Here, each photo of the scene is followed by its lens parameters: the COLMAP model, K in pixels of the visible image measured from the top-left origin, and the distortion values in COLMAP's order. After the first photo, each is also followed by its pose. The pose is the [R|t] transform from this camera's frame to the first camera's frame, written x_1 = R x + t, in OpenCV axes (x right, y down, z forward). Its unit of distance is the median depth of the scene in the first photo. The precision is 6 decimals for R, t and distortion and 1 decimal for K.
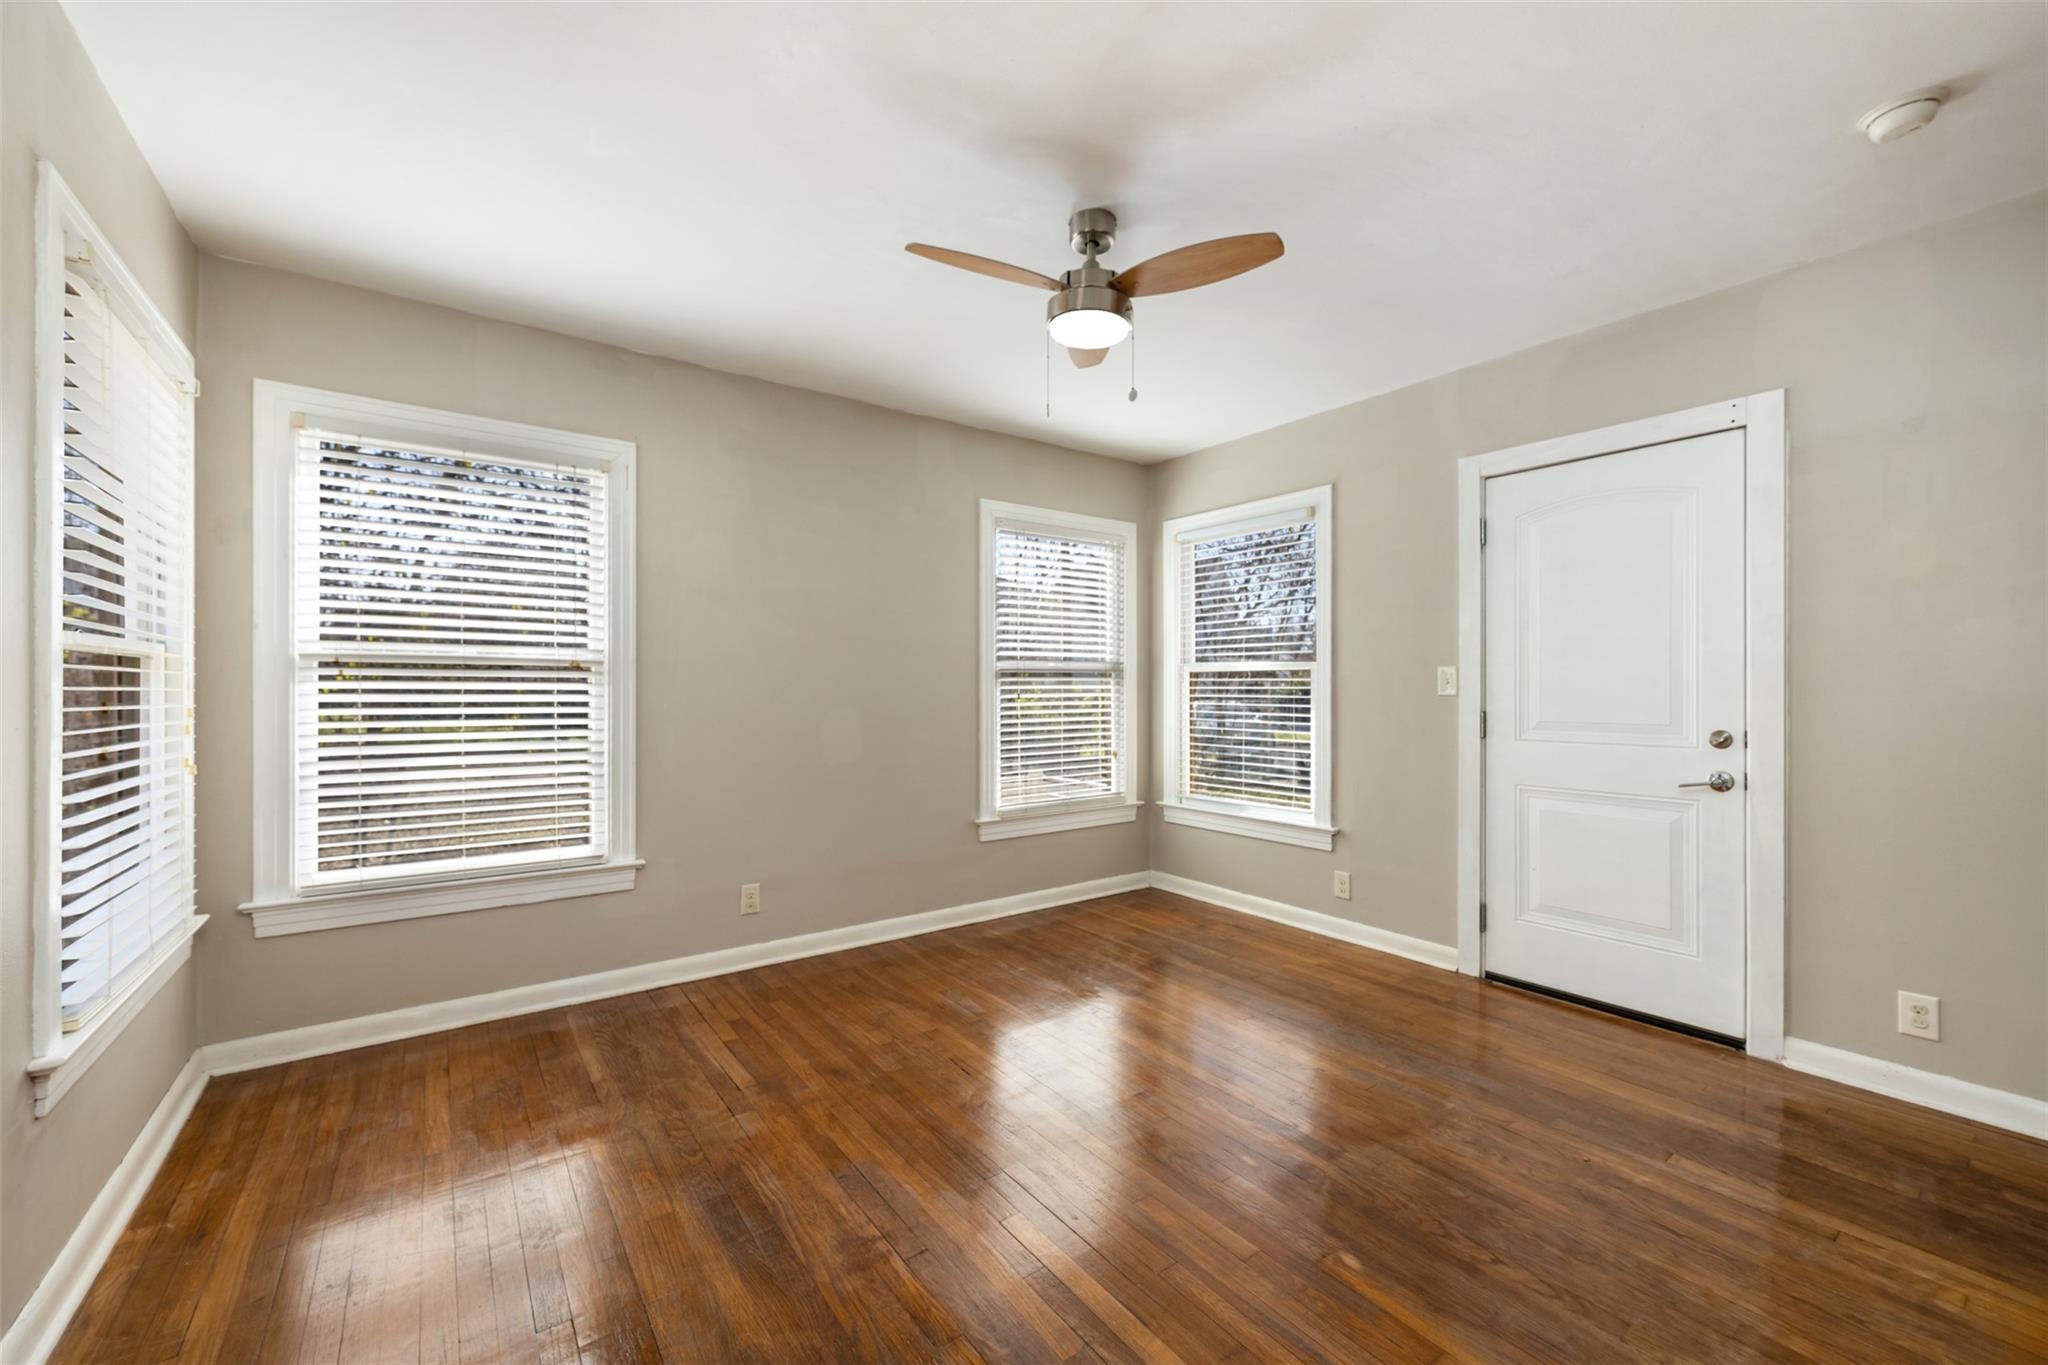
lens RADIAL K [[812.8, 0, 1021.6], [0, 812.8, 689.6], [0, 0, 1]] dist [-0.000659, -0.000081]
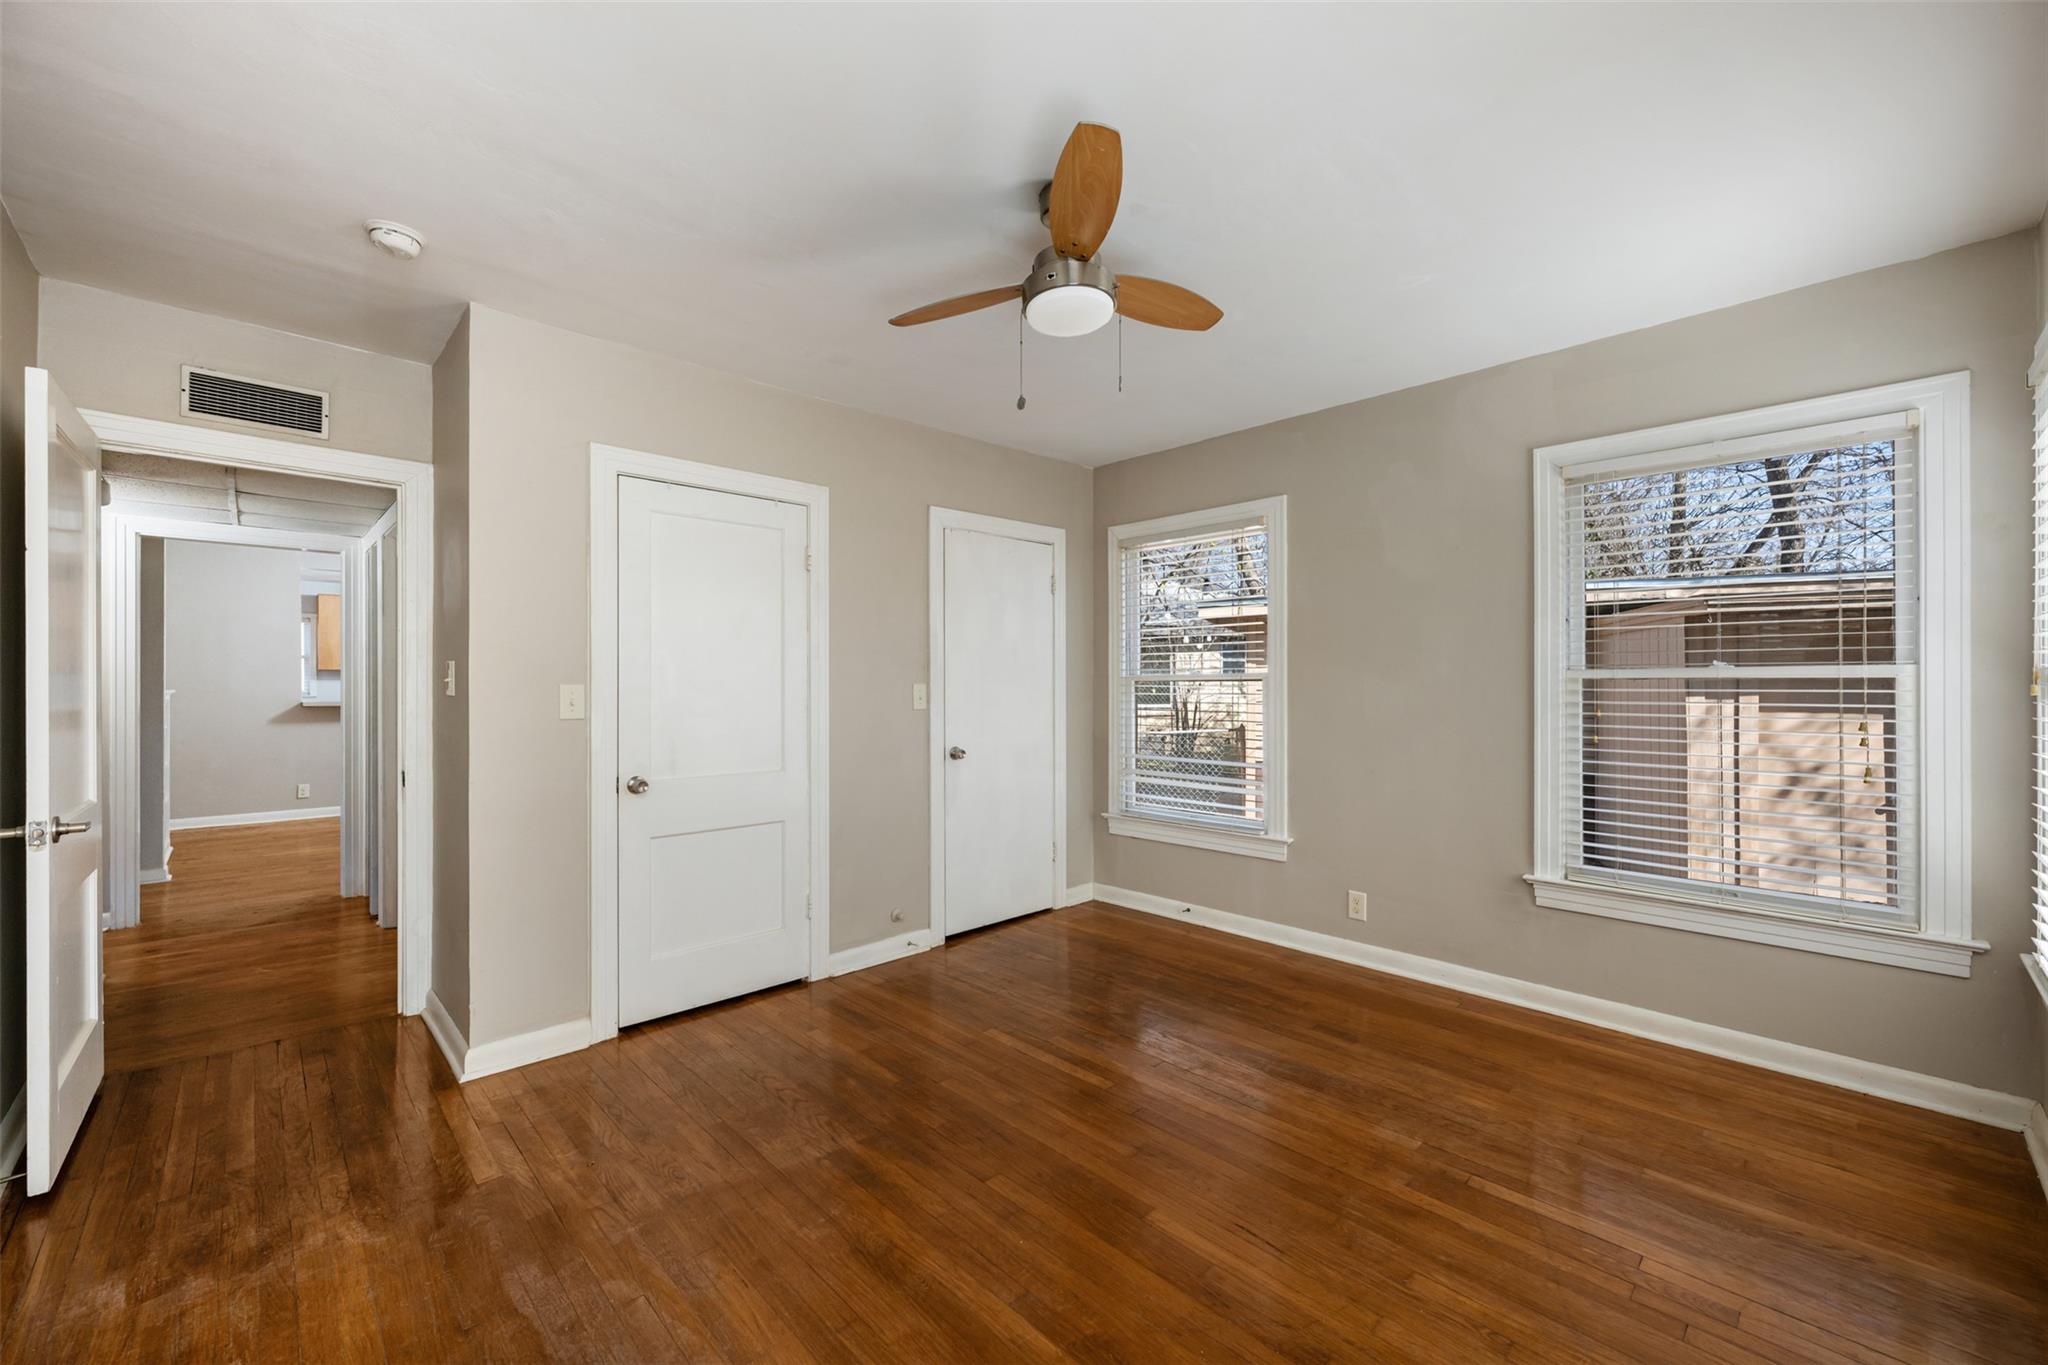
lens RADIAL K [[805.2, 0, 1022.0], [0, 805.2, 684.3], [0, 0, 1]] dist [-0.000916, -0.000079]
pose [[-0.990474, 0.001723, -0.137693, 0.189858], [0.000816, 0.999978, 0.006639, -0.027679], [0.137701, 0.006463, -0.990453, 1.379962]]
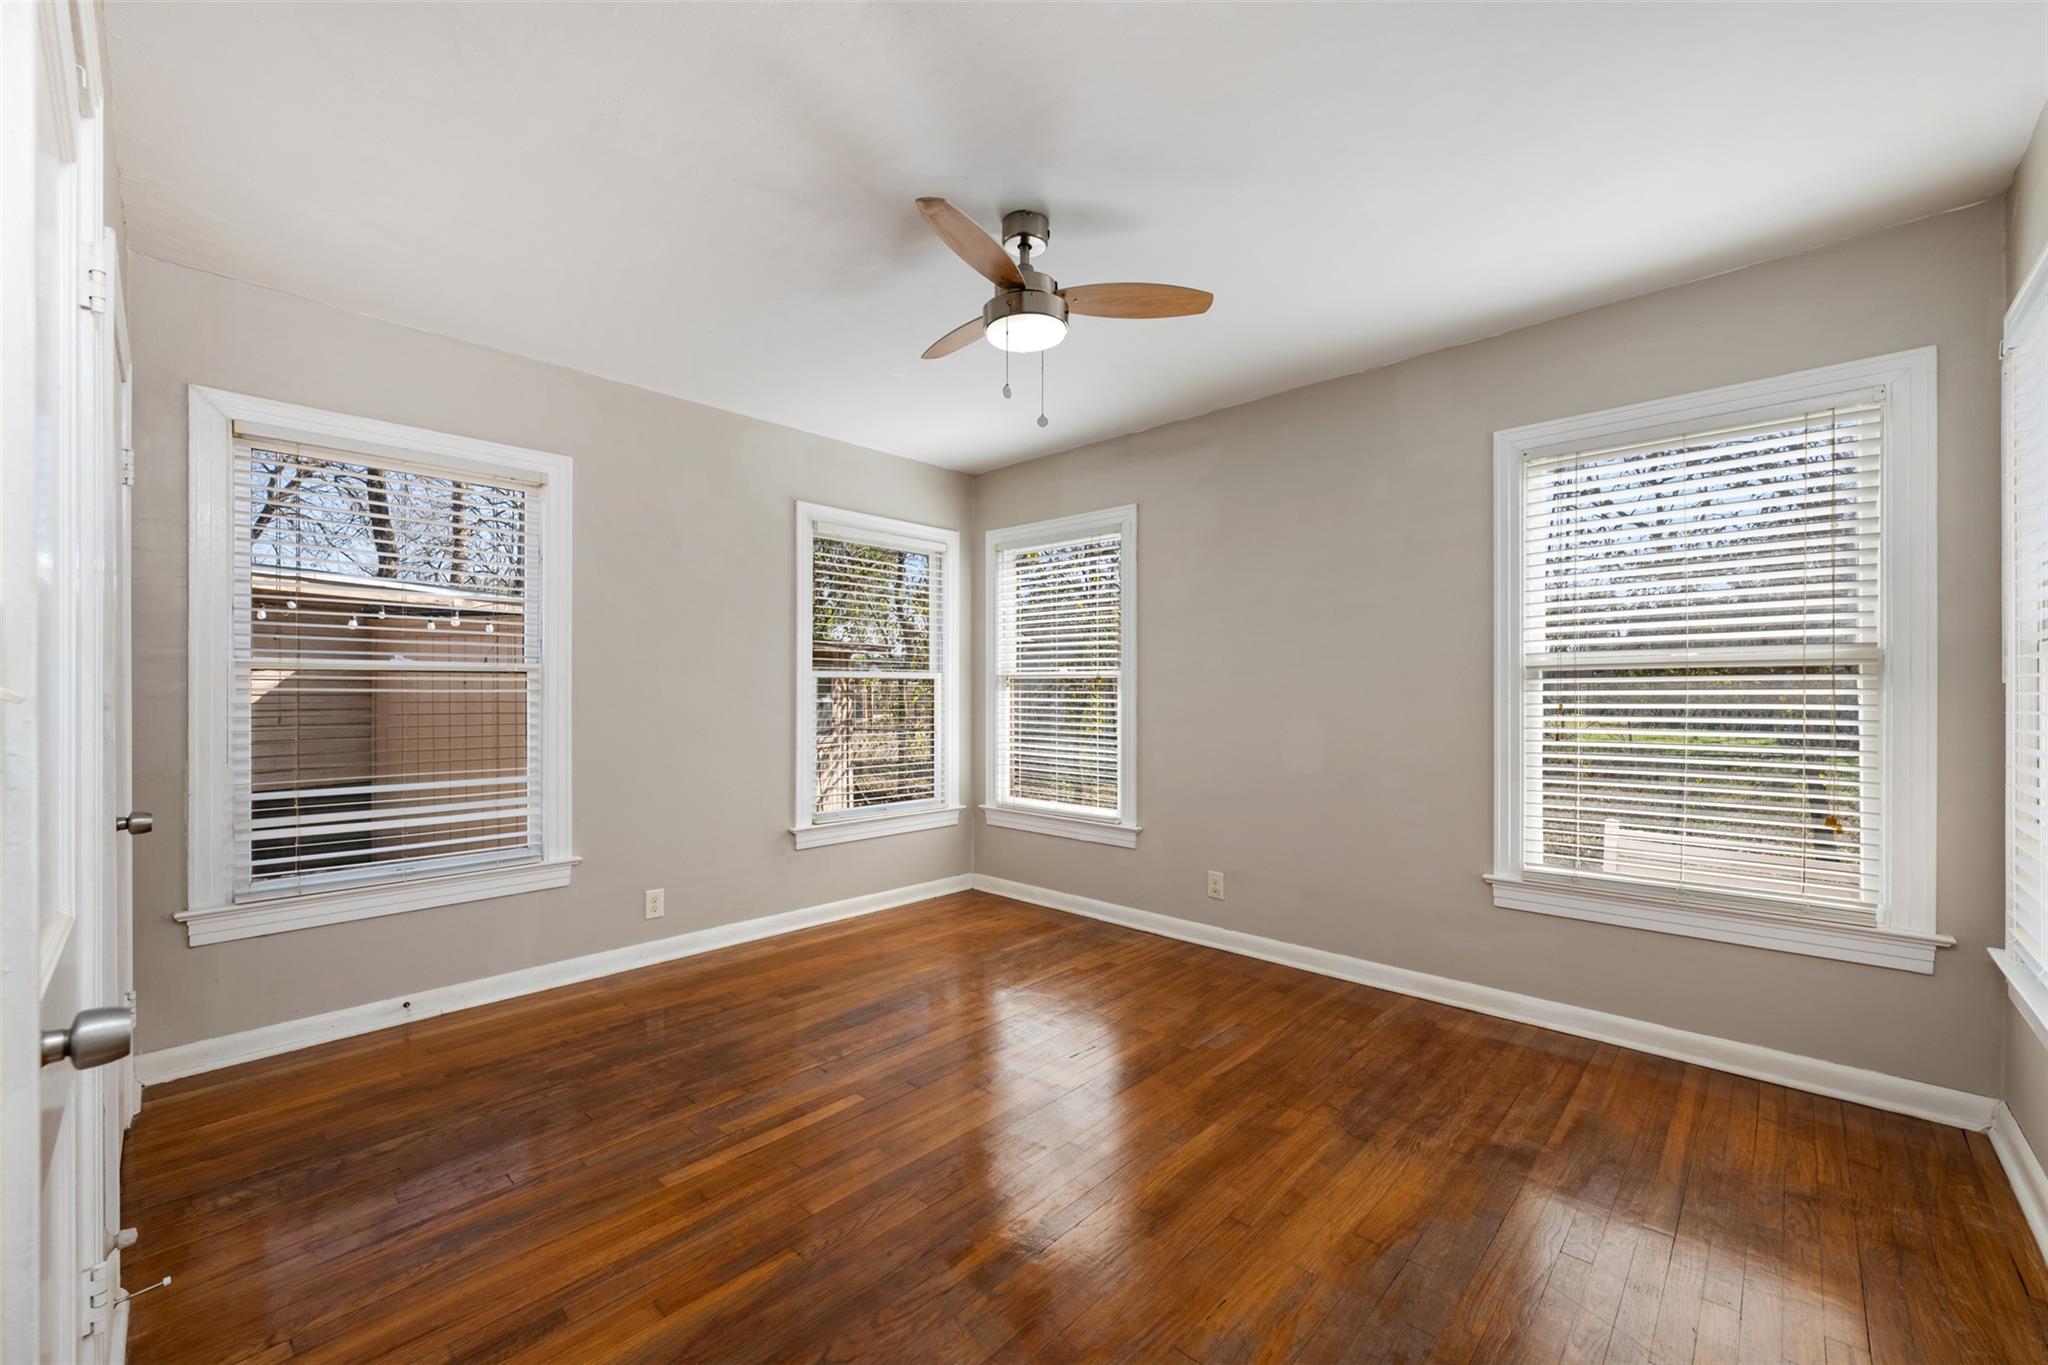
lens RADIAL K [[810.0, 0, 1016.6], [0, 810.0, 697.7], [0, 0, 1]] dist [-0.001102, -0.000100]
pose [[0.175747, 0.004411, -0.984425, 0.773950], [-0.003926, 0.999985, 0.003779, 0.000963], [0.984428, 0.003201, 0.175762, 0.598612]]
